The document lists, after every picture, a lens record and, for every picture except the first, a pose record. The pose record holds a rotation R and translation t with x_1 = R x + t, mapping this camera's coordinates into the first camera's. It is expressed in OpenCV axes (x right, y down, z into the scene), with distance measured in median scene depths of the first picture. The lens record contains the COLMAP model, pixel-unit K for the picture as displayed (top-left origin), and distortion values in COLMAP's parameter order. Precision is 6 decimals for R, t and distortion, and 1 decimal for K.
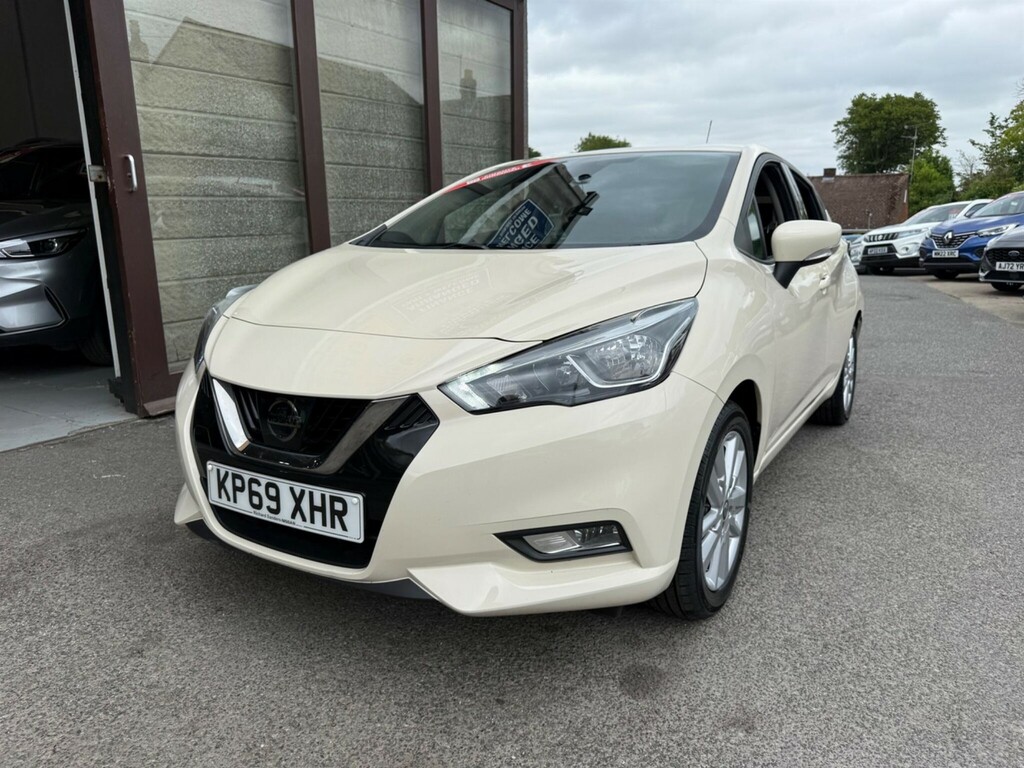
lens RADIAL K [[714.9, 0, 512.0], [0, 714.9, 384.0], [0, 0, 1]] dist [-0.008242, -0.005351]
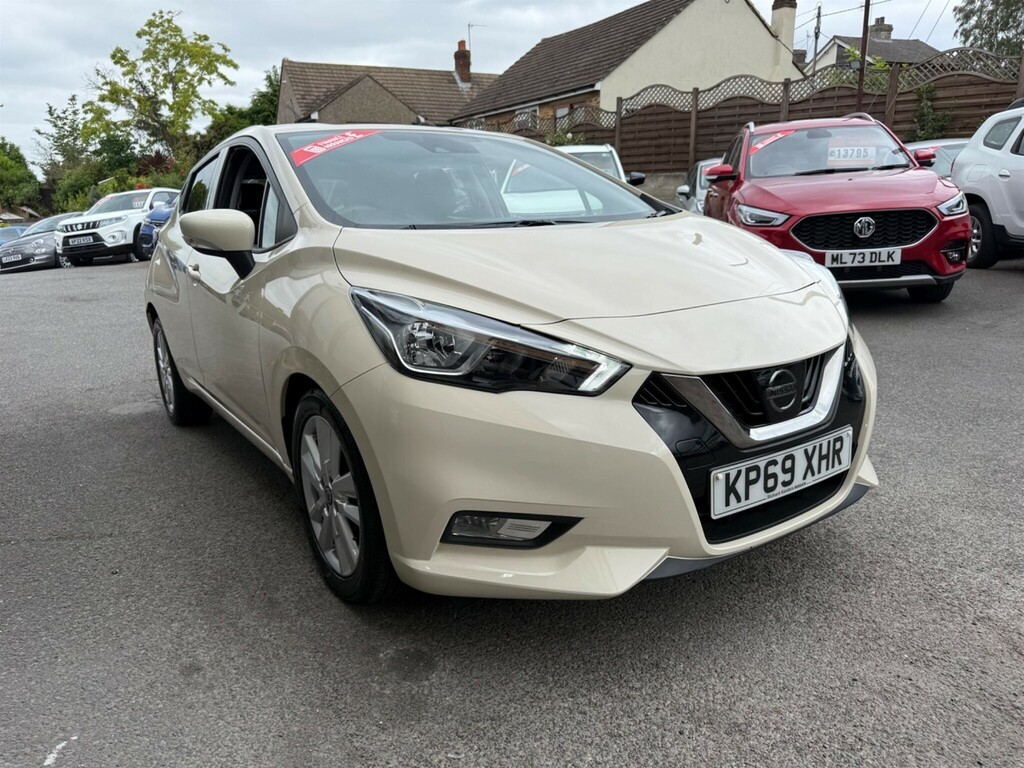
lens RADIAL K [[714.9, 0, 512.0], [0, 714.9, 384.0], [0, 0, 1]] dist [-0.008242, -0.005351]
pose [[0.437016, -0.213502, 0.873747, -1.261822], [0.201746, 0.969936, 0.136100, -0.158230], [-0.876536, 0.116797, 0.466951, 0.807719]]
